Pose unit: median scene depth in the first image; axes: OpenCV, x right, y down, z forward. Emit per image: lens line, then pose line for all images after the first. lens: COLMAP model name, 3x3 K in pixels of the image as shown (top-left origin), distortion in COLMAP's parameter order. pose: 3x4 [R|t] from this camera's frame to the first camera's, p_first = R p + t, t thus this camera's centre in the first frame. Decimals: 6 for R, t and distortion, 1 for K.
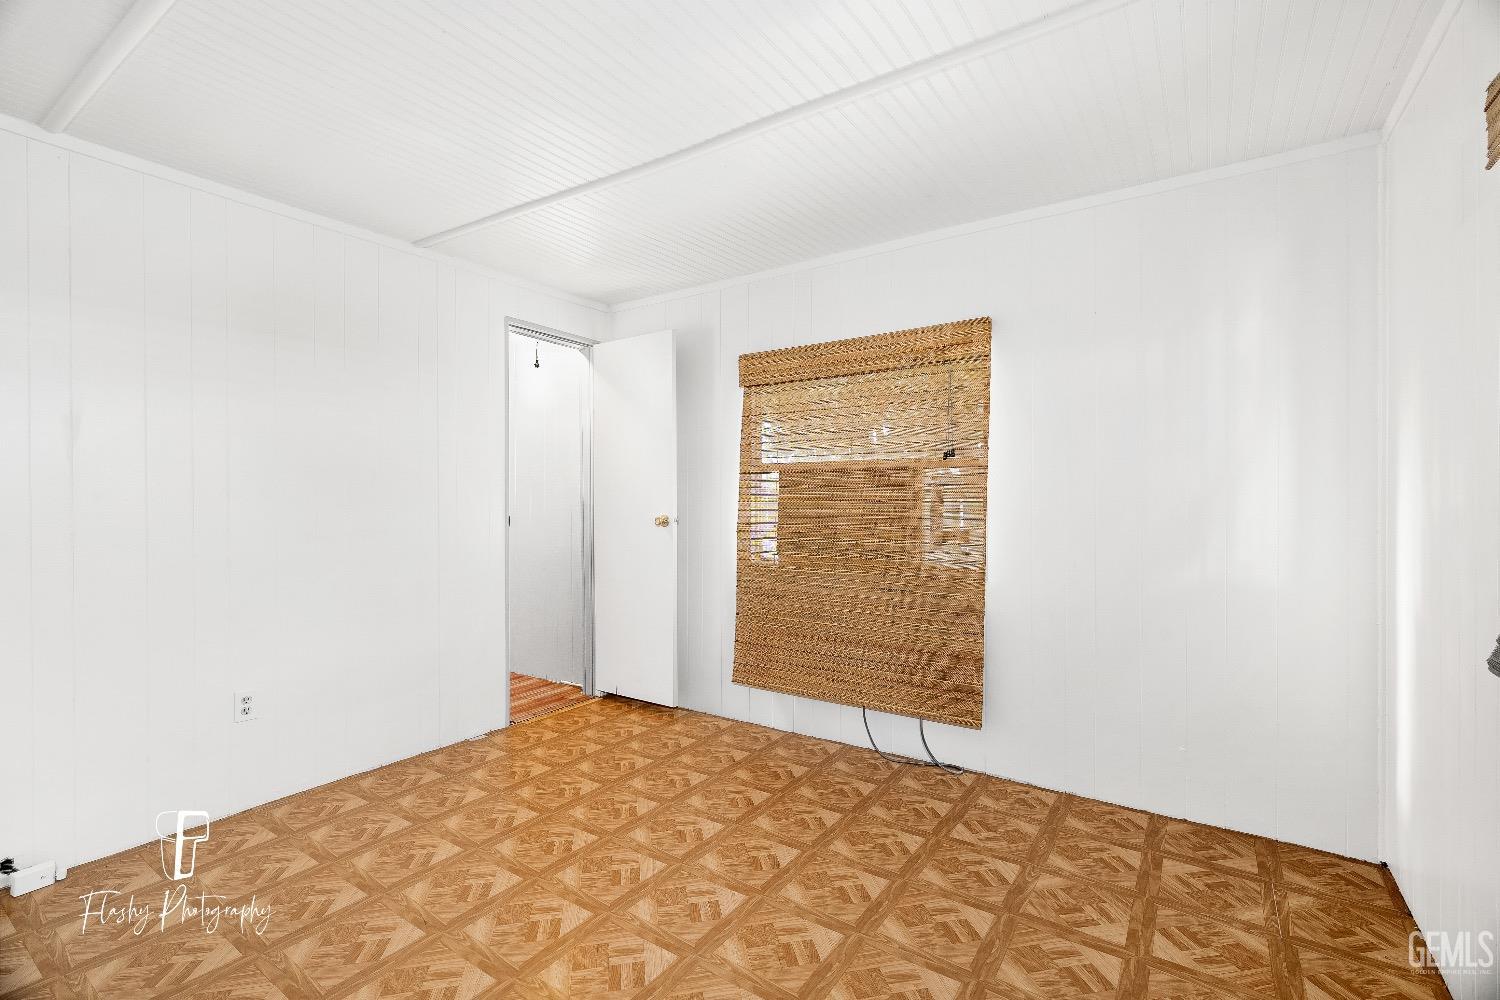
lens RADIAL K [[671.4, 0, 745.9], [0, 671.4, 501.4], [0, 0, 1]] dist [-0.014549, 0.004383]
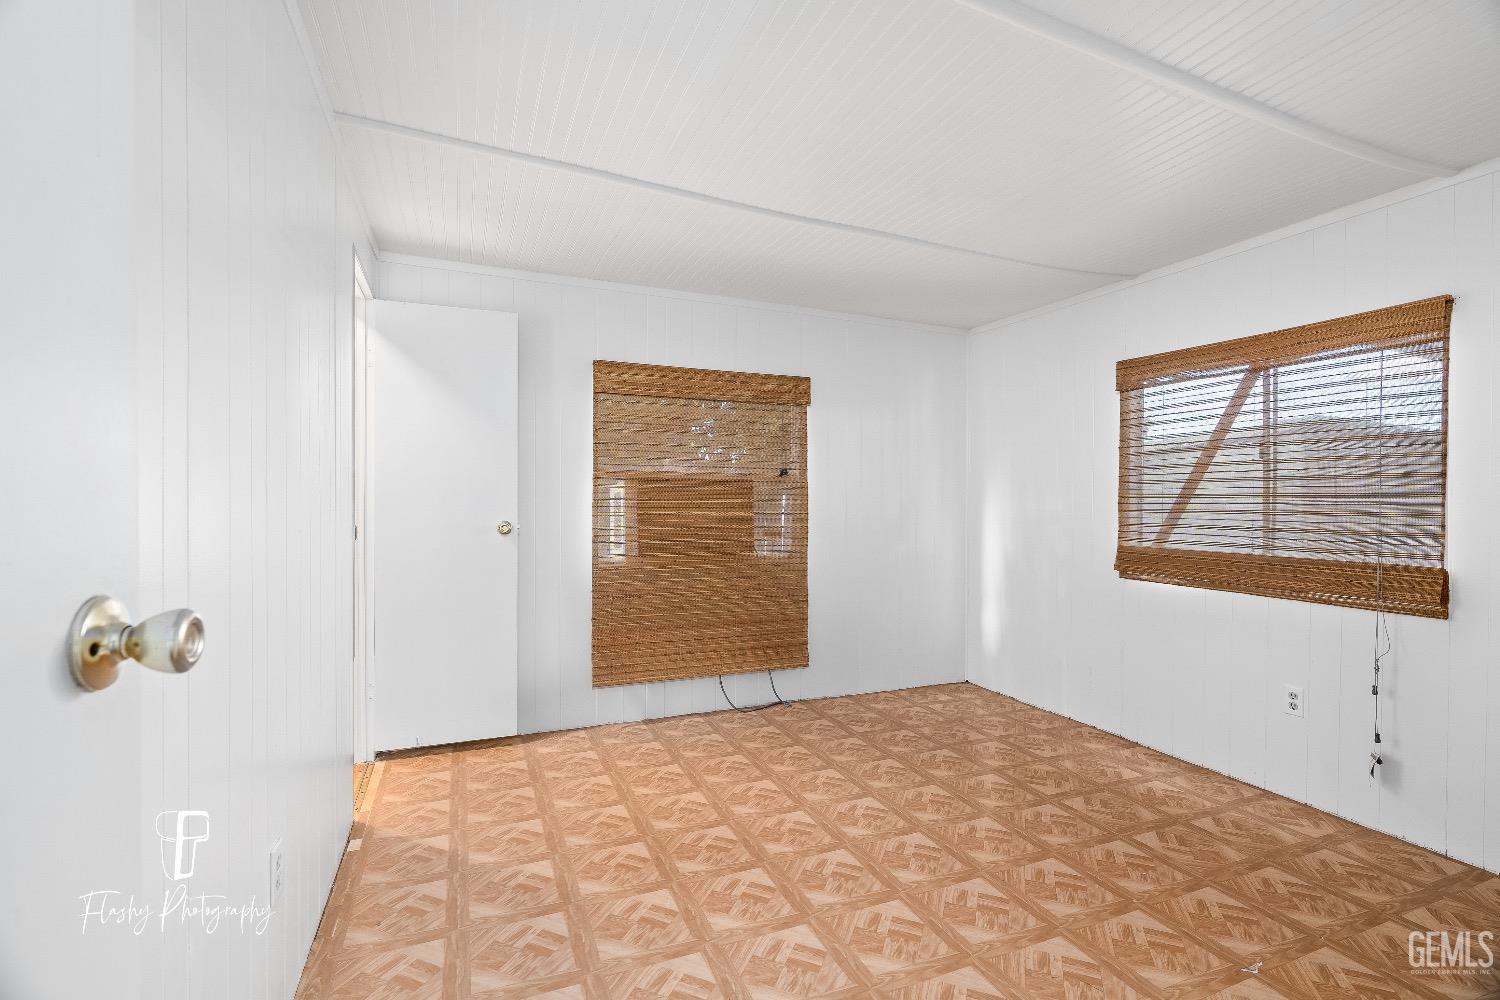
lens RADIAL K [[671.4, 0, 751.9], [0, 671.4, 502.1], [0, 0, 1]] dist [-0.014549, 0.004383]
pose [[0.544446, 0.004420, 0.838784, -0.836281], [-0.004500, 0.999987, -0.002348, -0.006667], [-0.838784, -0.002496, 0.544459, 0.297147]]
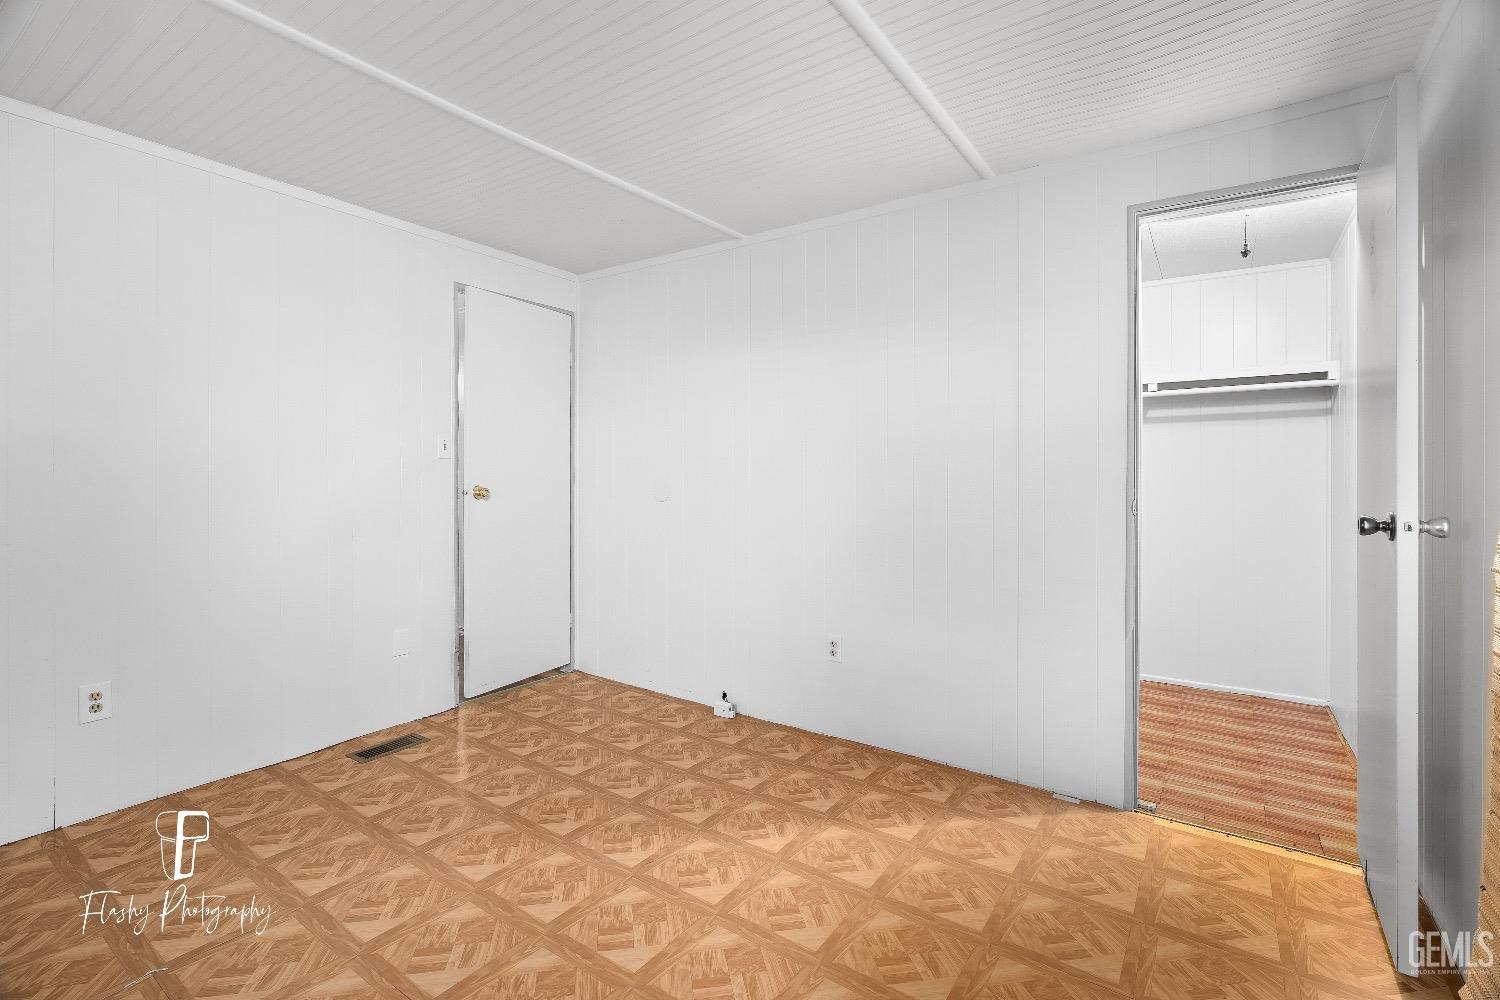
lens RADIAL K [[671.4, 0, 747.1], [0, 671.4, 485.8], [0, 0, 1]] dist [-0.014549, 0.004383]
pose [[-0.024972, 0.017744, -0.999531, 0.374833], [0.000524, 0.999843, 0.017736, -0.006142], [0.999688, -0.000080, -0.024978, 0.730346]]
